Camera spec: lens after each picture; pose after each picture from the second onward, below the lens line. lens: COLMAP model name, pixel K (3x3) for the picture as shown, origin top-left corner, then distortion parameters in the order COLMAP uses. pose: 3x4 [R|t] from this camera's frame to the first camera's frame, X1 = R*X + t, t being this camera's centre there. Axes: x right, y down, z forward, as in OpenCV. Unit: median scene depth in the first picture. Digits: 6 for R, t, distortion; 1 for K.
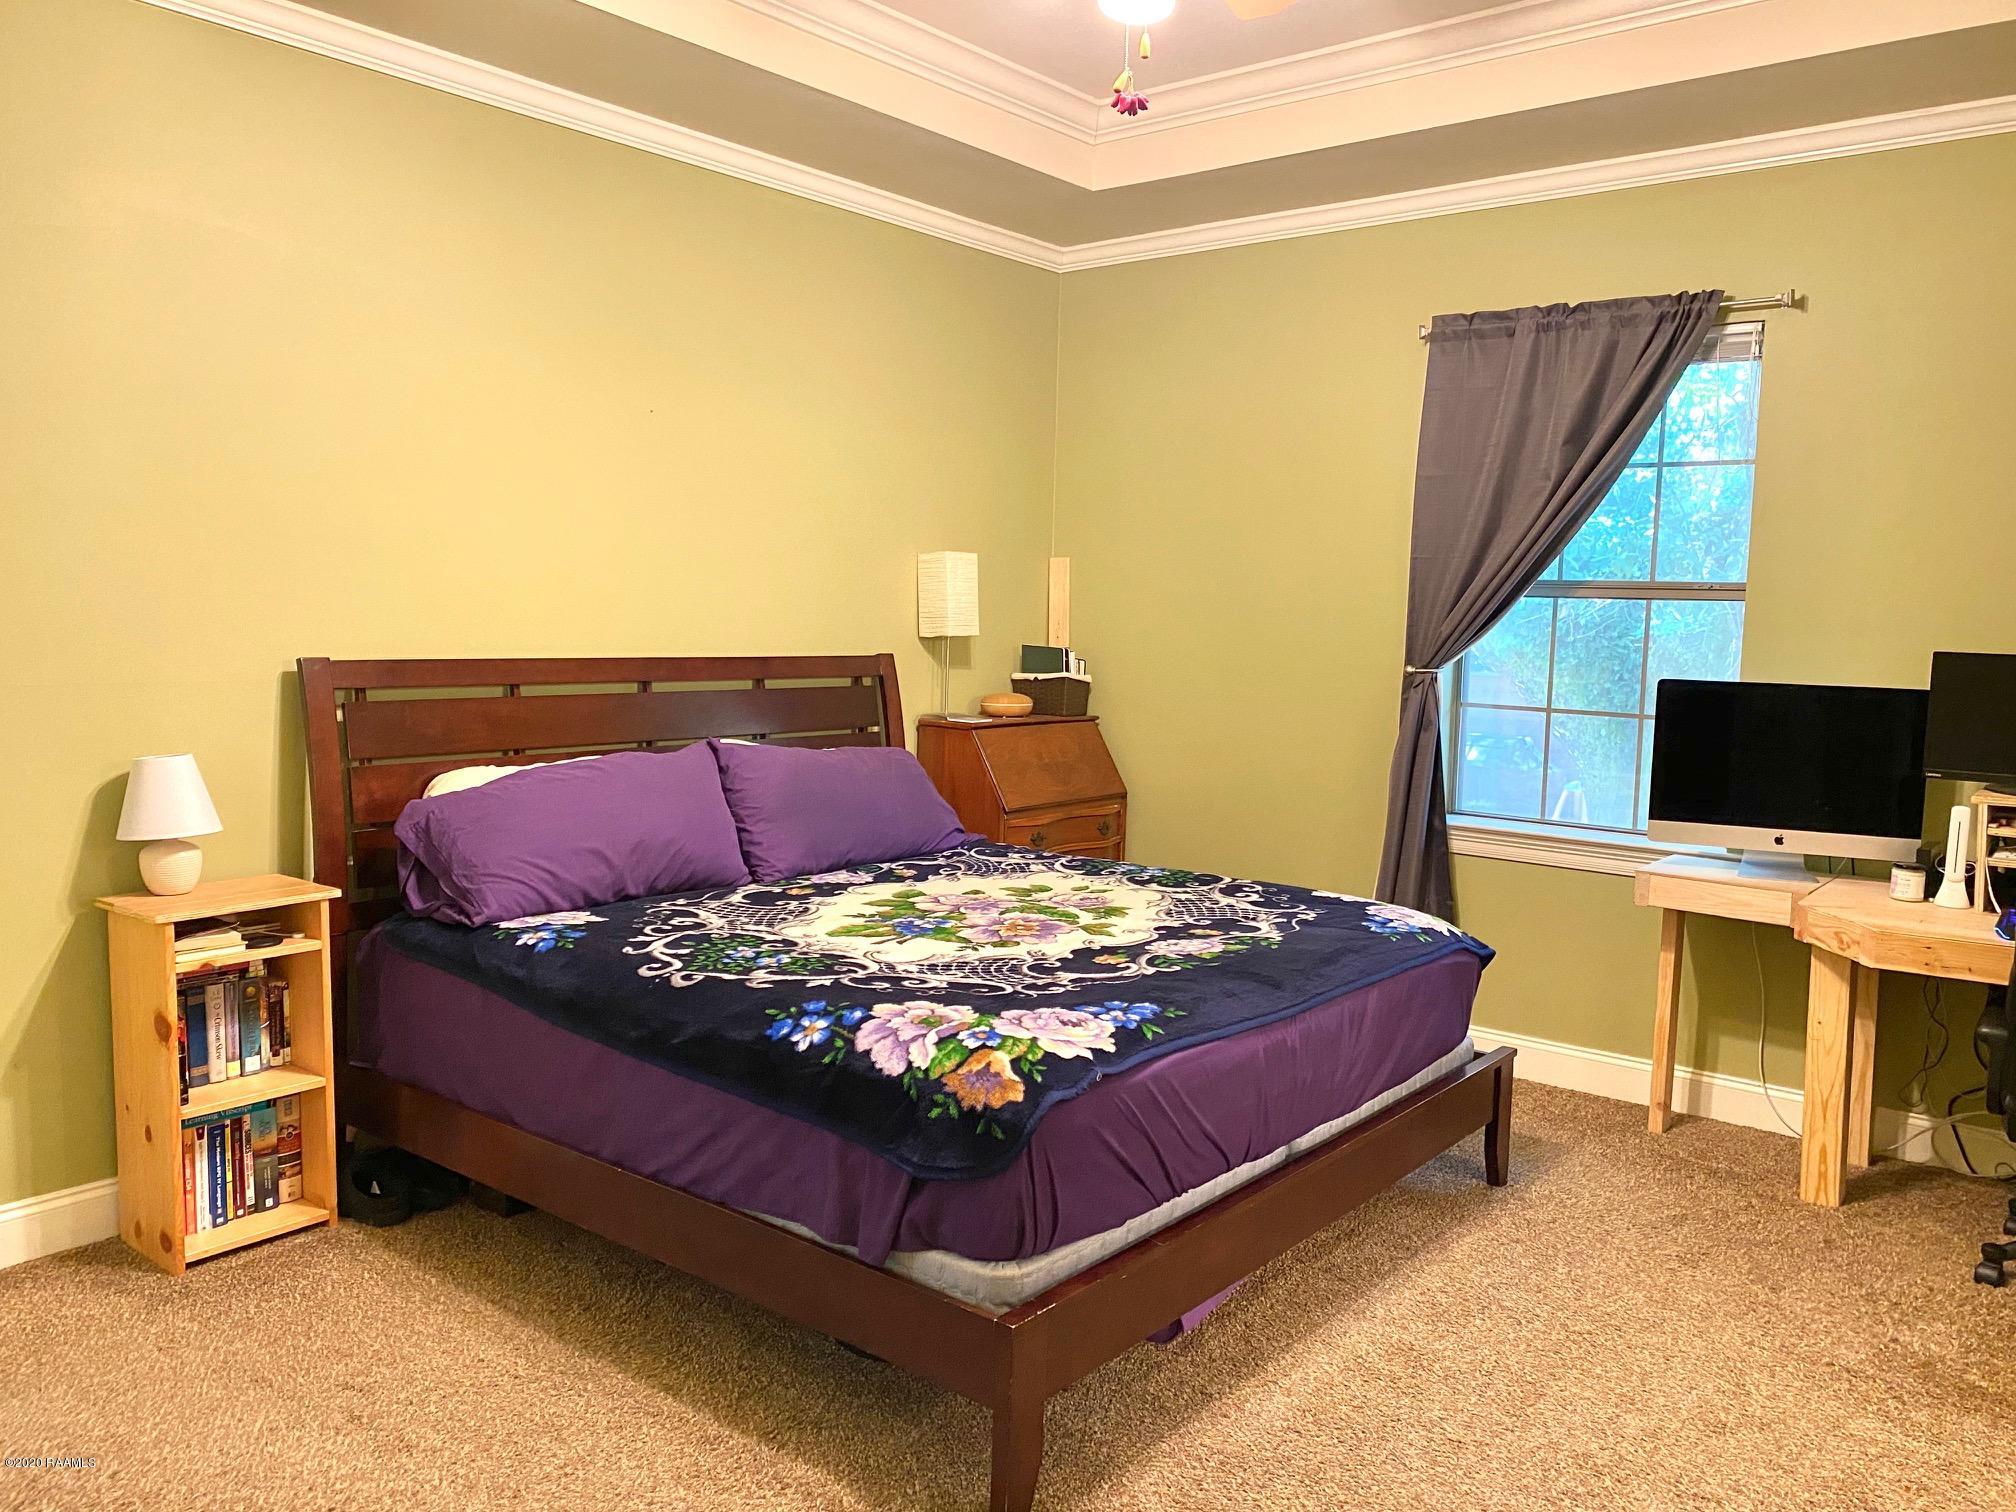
lens RADIAL K [[1536.6, 0, 997.9], [0, 1536.6, 763.8], [0, 0, 1]] dist [0.040423, -0.046468]
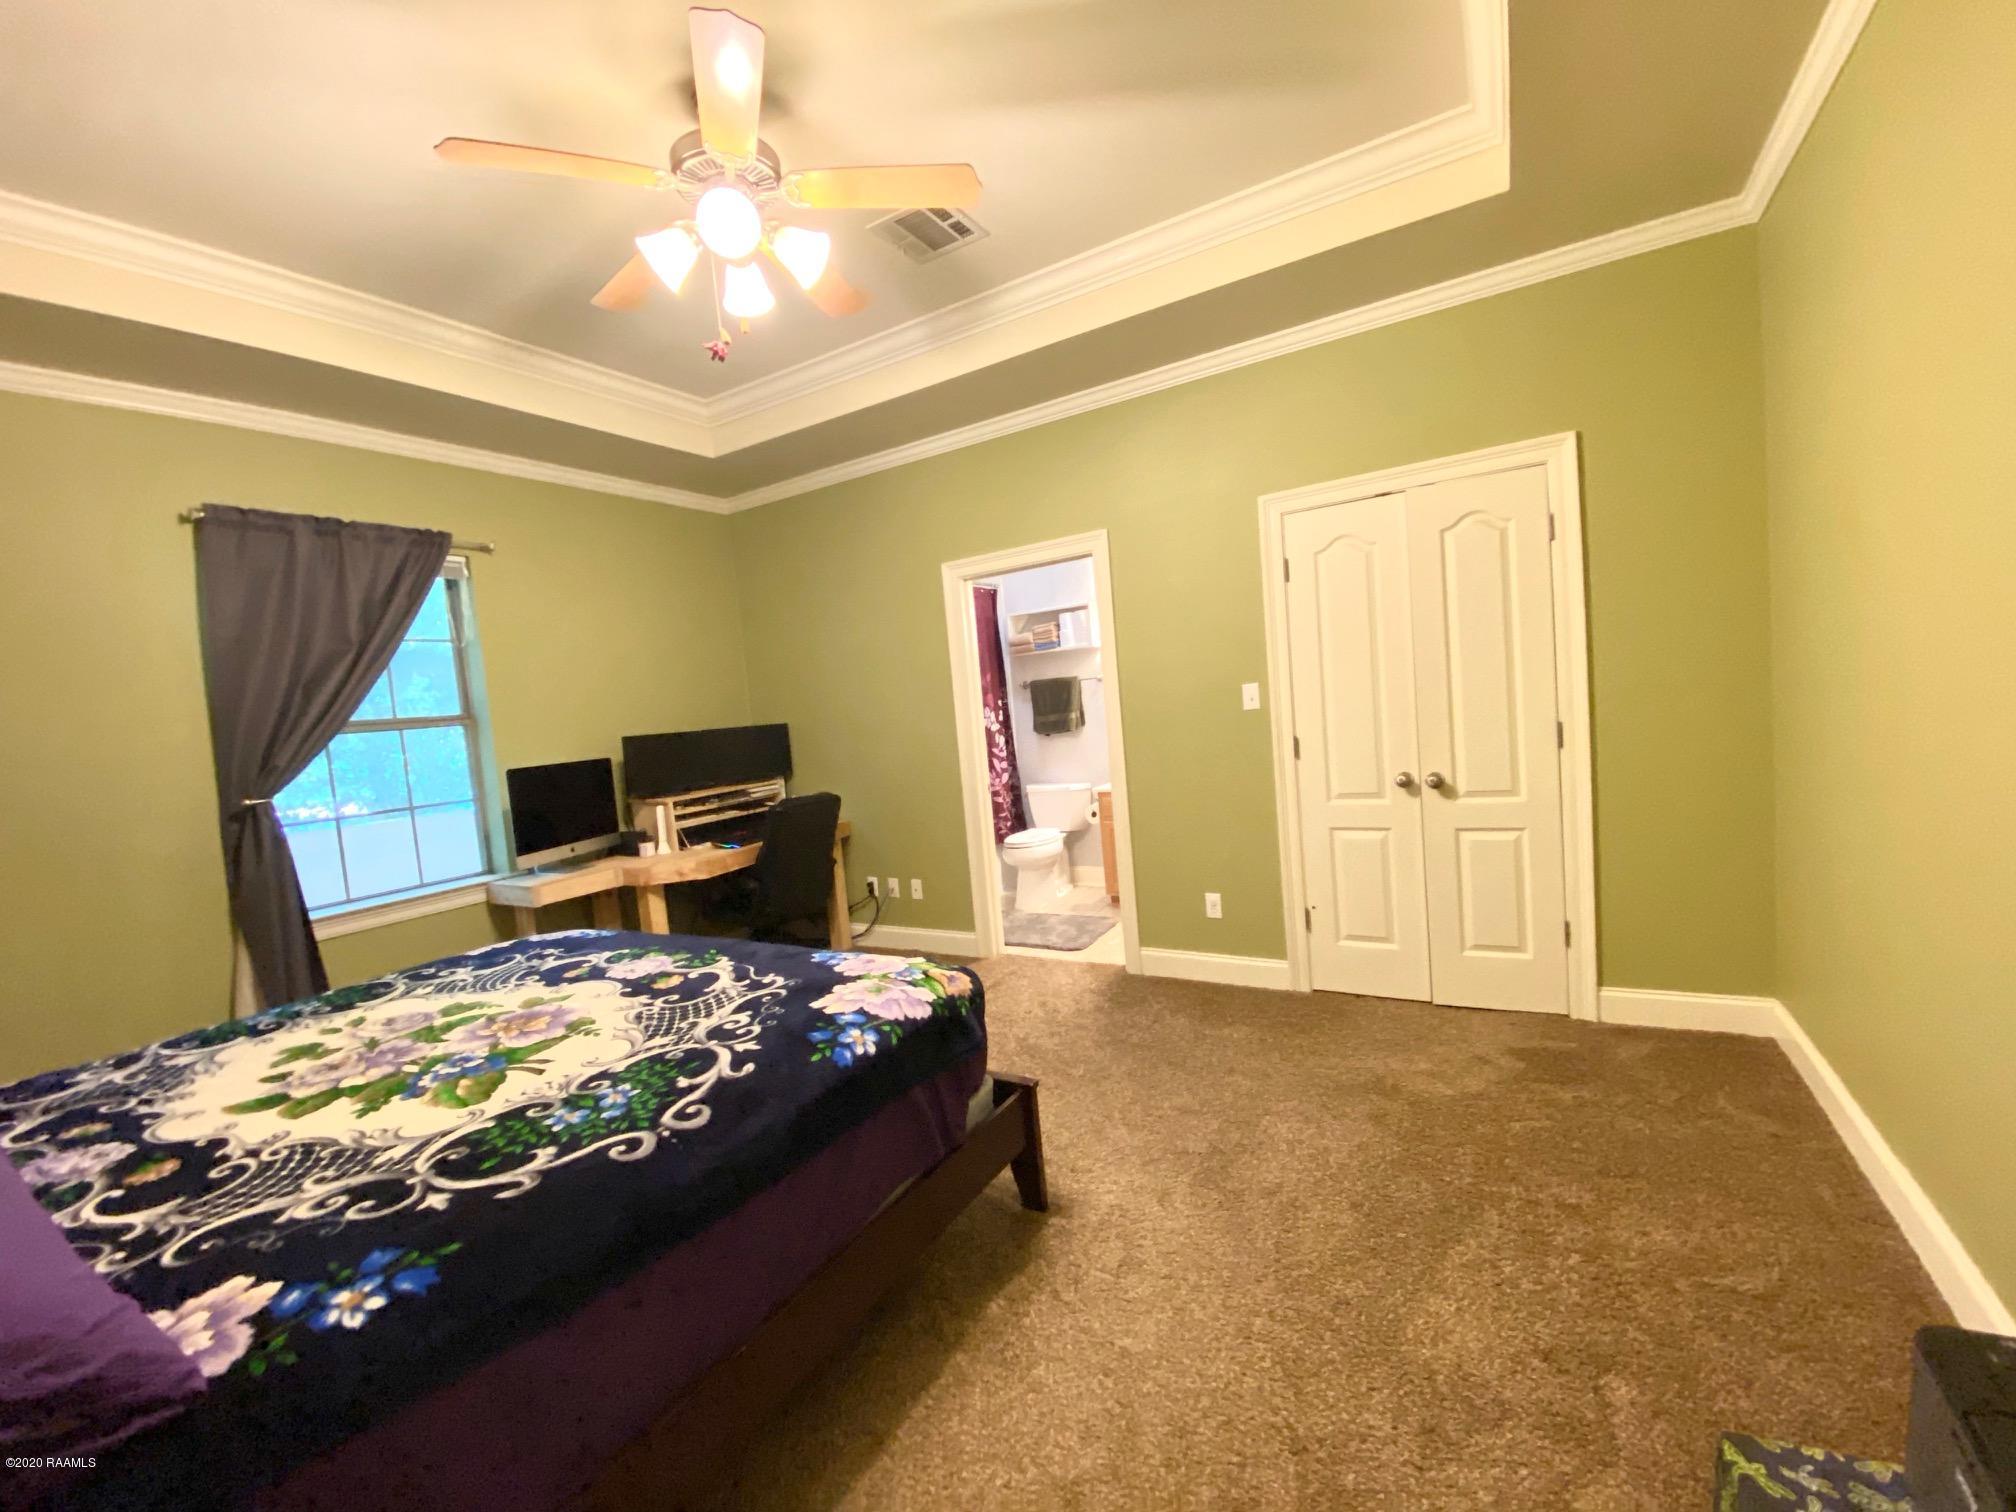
lens RADIAL K [[810.5, 0, 1020.7], [0, 810.5, 754.0], [0, 0, 1]] dist [0.010385, -0.001000]
pose [[-0.142755, -0.081143, 0.986426, -0.690236], [0.194741, 0.974849, 0.108374, -0.083382], [-0.970411, 0.207568, -0.123363, 0.834552]]
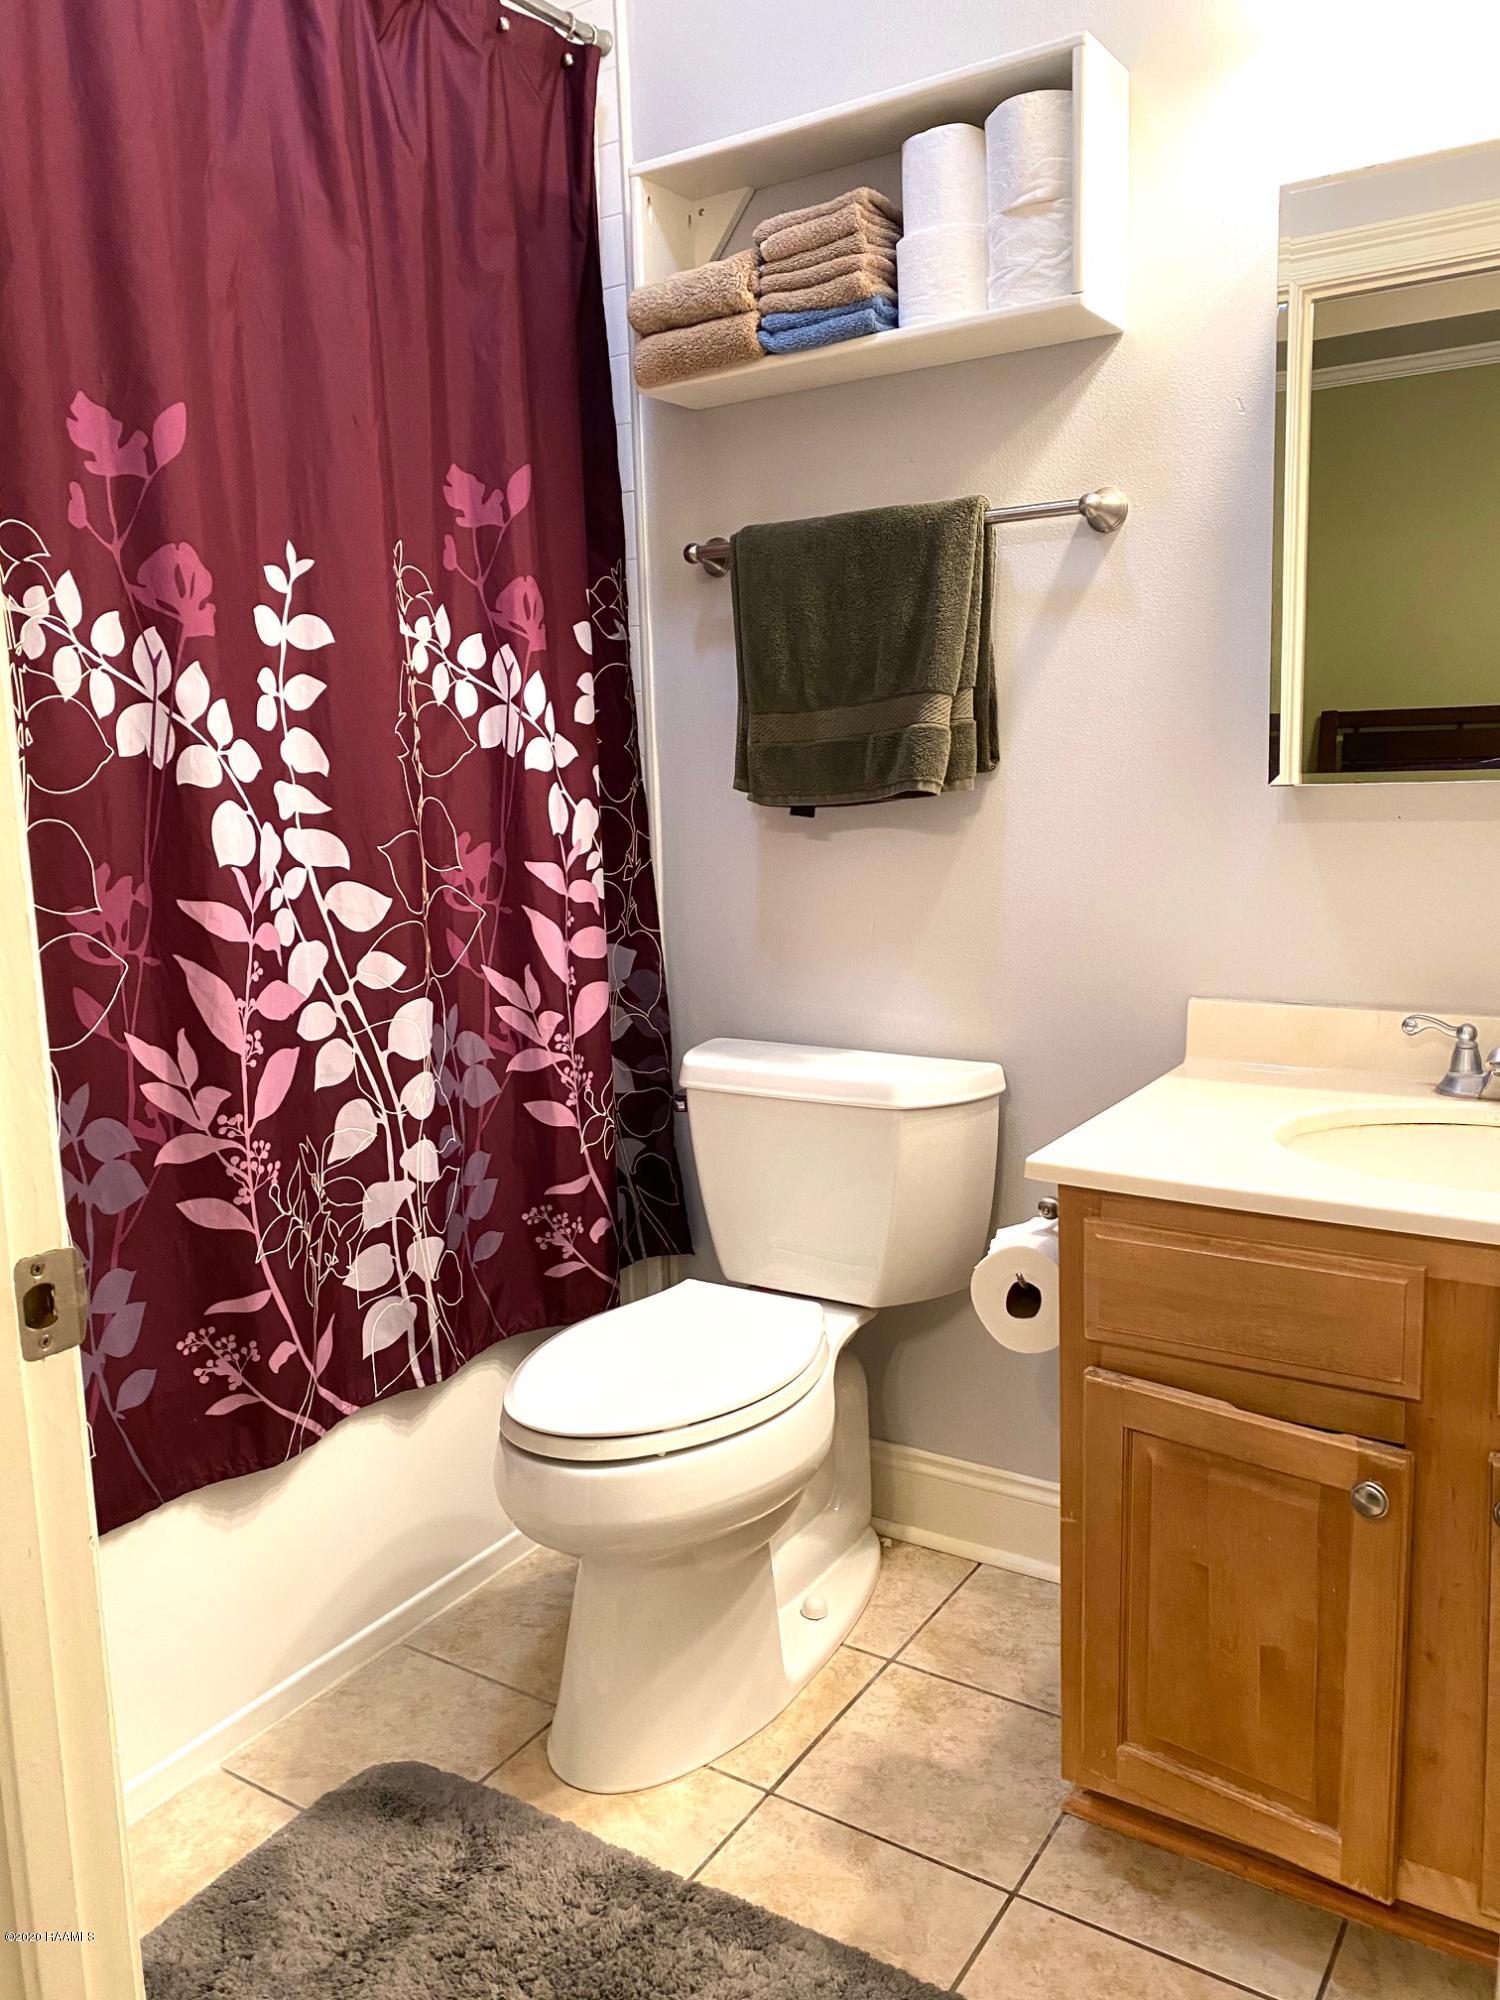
lens RADIAL K [[1524.4, 0, 759.0], [0, 1524.4, 1011.0], [0, 0, 1]] dist [0.040423, -0.046468]
pose [[-0.098917, -0.202637, 0.974245, 0.445880], [0.140984, 0.966317, 0.215302, 0.023366], [-0.985058, 0.158650, -0.067016, 0.616173]]
